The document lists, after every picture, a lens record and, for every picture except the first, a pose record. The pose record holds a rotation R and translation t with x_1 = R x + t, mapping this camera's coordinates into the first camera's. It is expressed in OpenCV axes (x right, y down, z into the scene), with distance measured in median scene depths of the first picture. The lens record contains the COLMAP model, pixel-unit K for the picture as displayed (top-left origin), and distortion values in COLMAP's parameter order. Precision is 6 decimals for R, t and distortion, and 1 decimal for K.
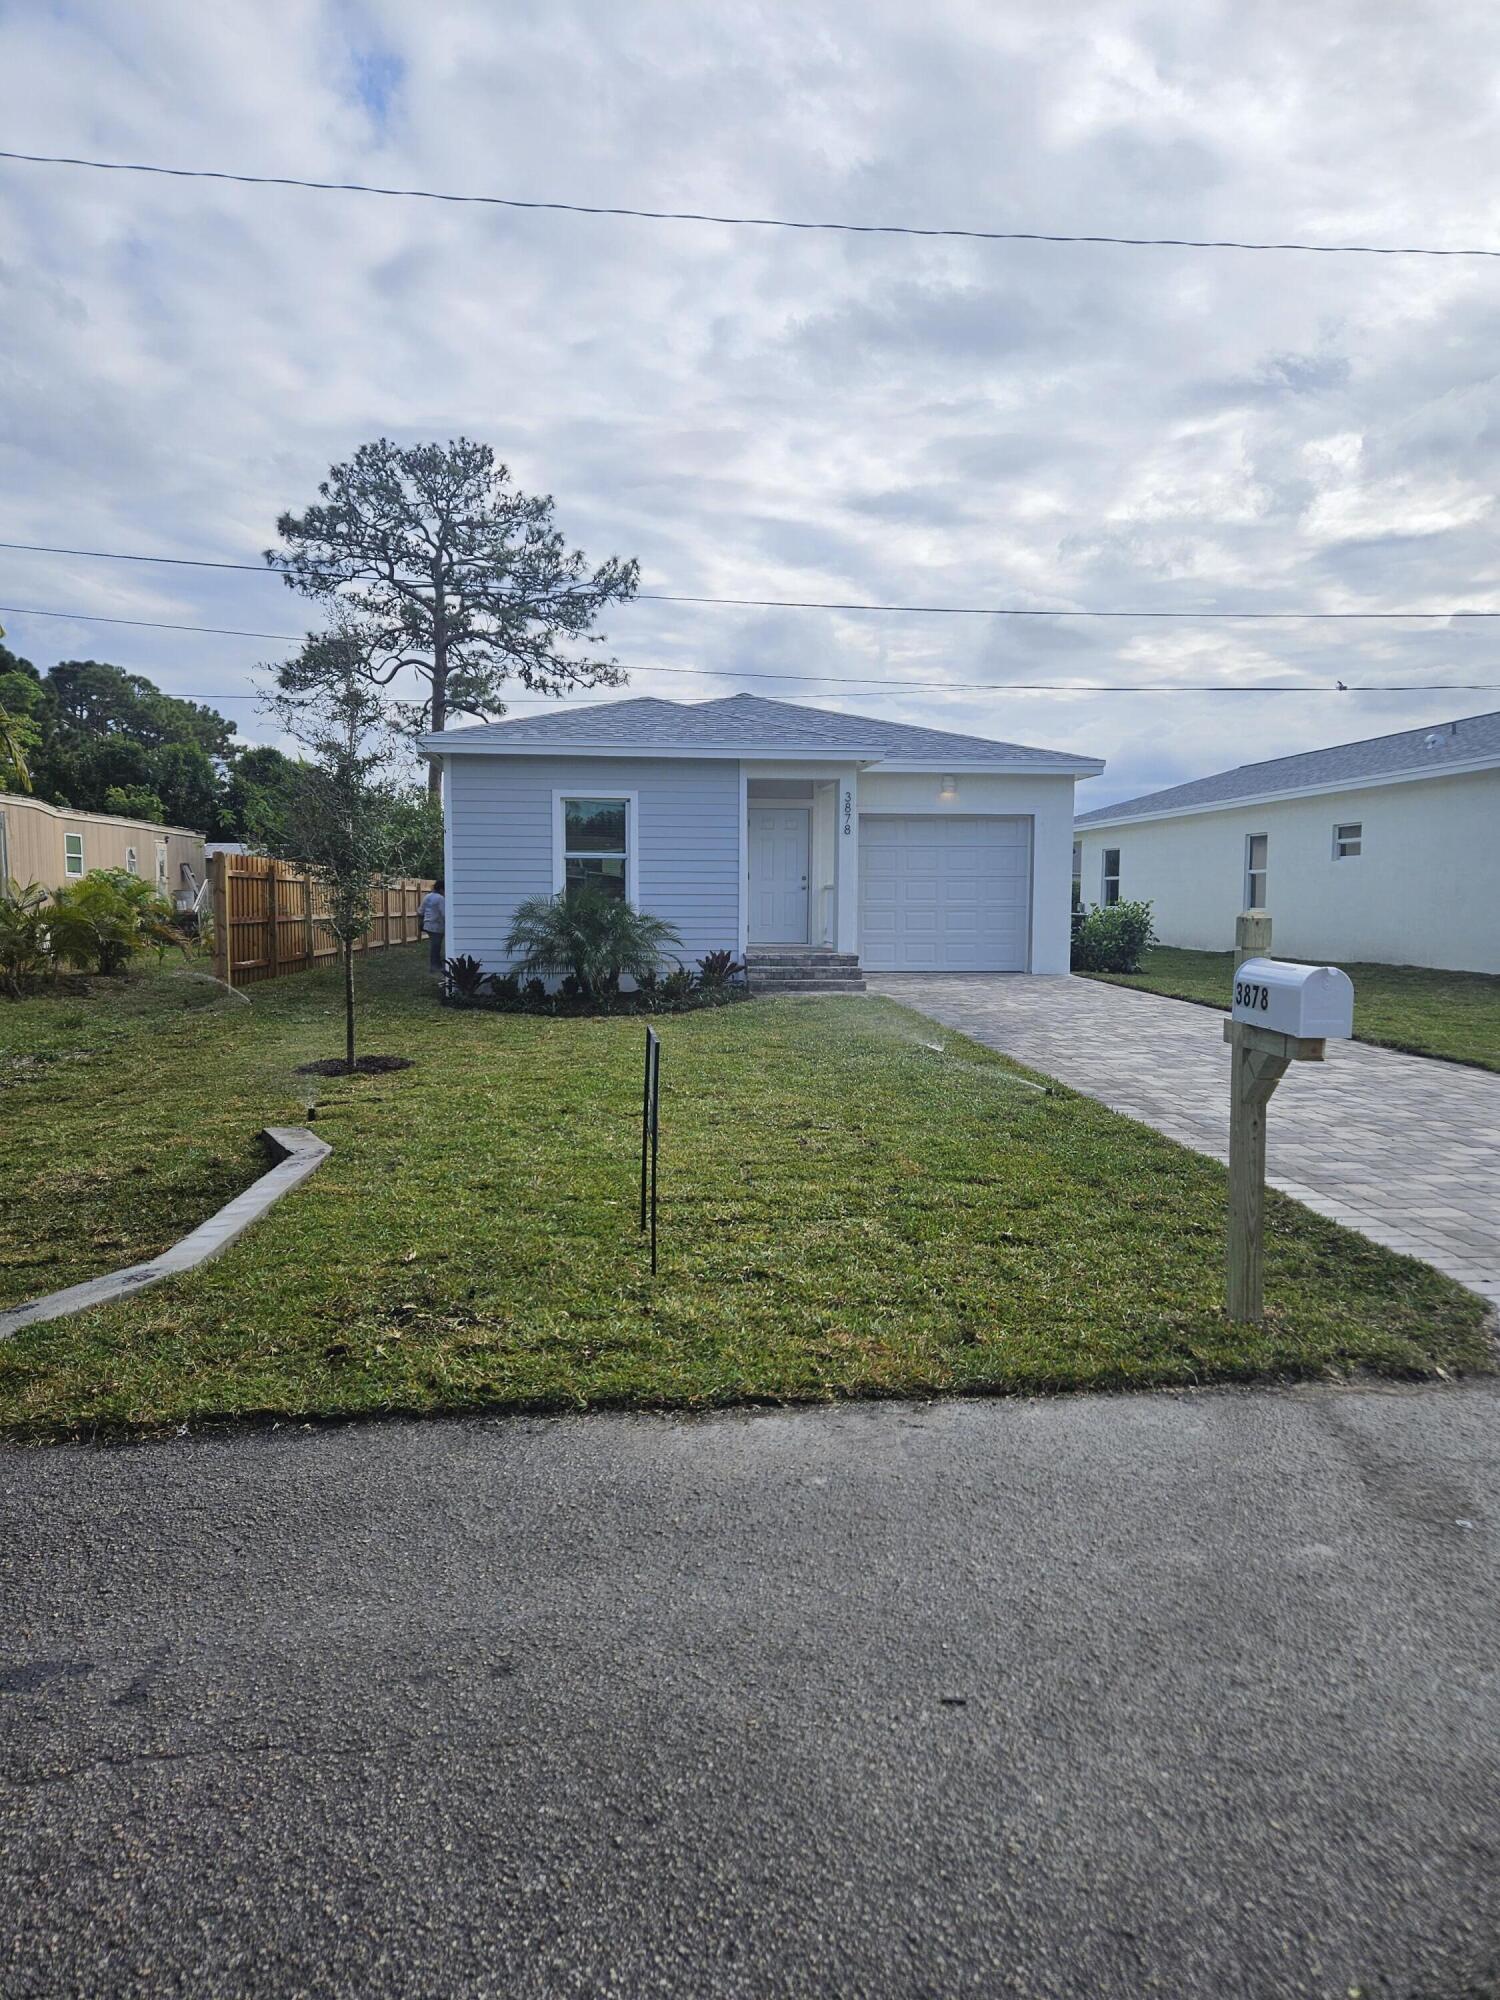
lens RADIAL K [[1346.8, 0, 753.0], [0, 1346.8, 989.0], [0, 0, 1]] dist [0.076973, -0.048693]
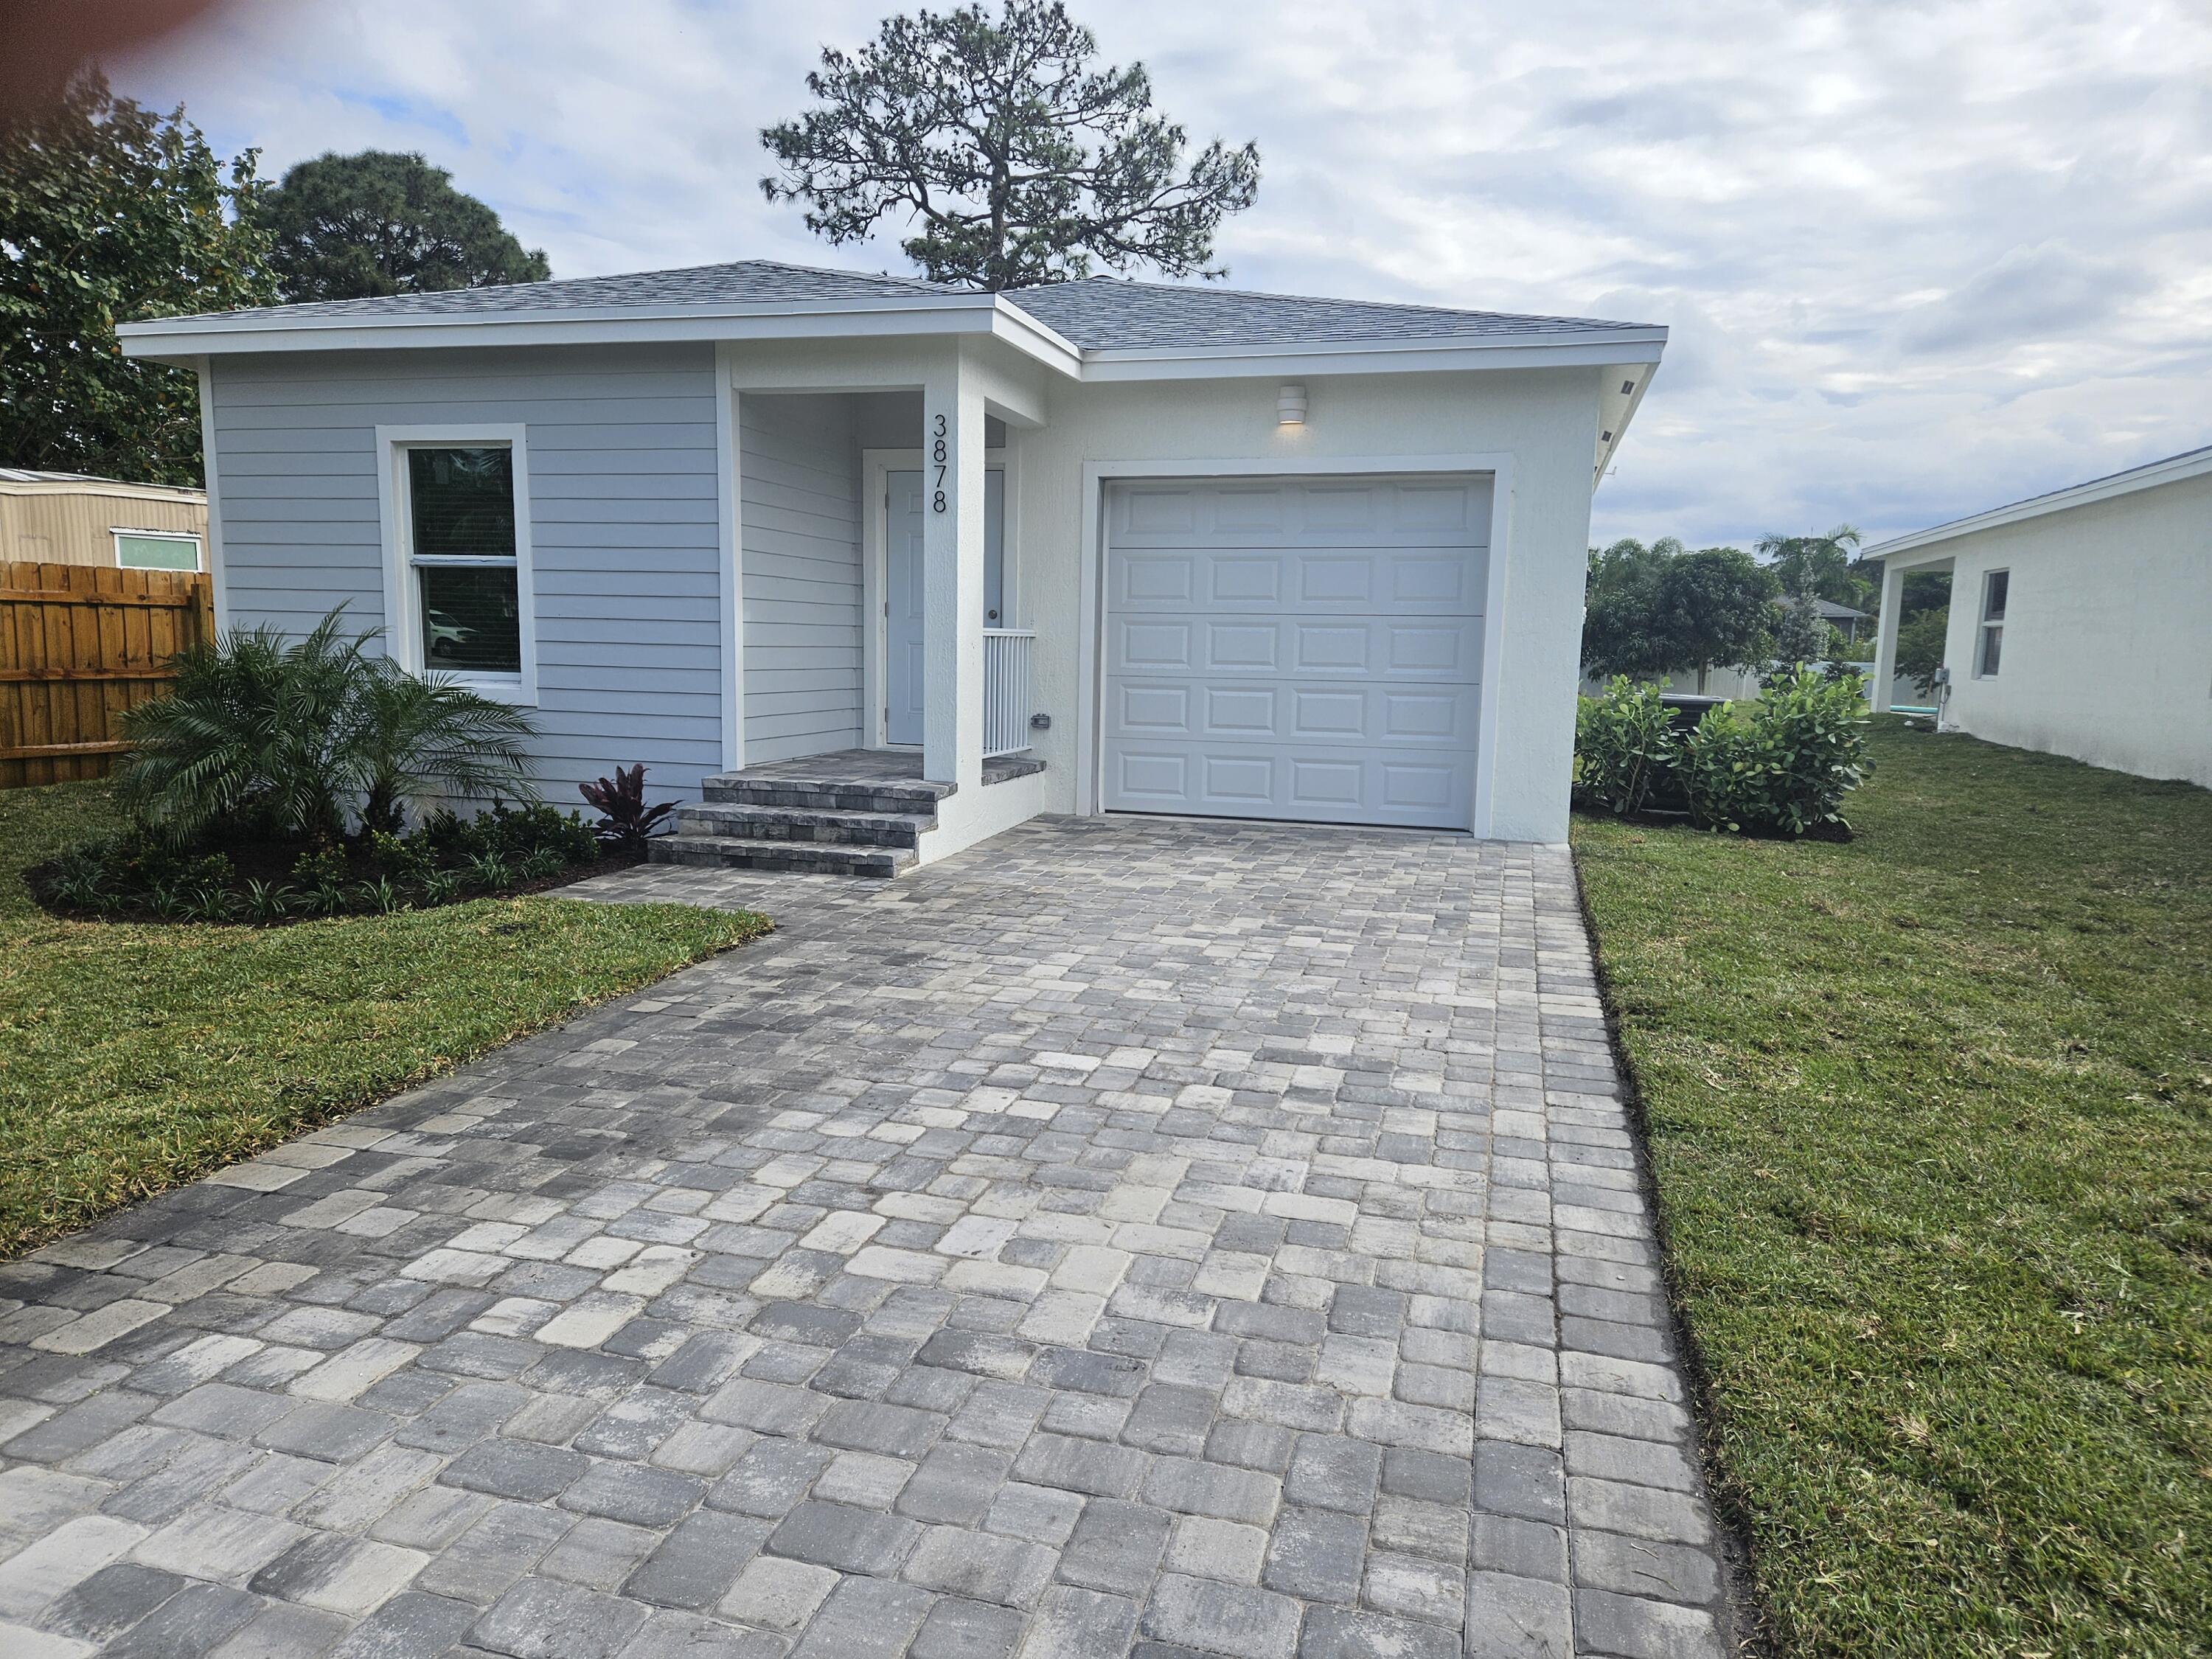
lens RADIAL K [[1489.5, 0, 1093.7], [0, 1489.5, 834.7], [0, 0, 1]] dist [0.076973, -0.048693]
pose [[0.928348, 0.062315, -0.366453, 0.246351], [-0.040237, 0.996902, 0.067587, -0.036797], [0.369529, -0.047999, 0.927979, 0.455973]]
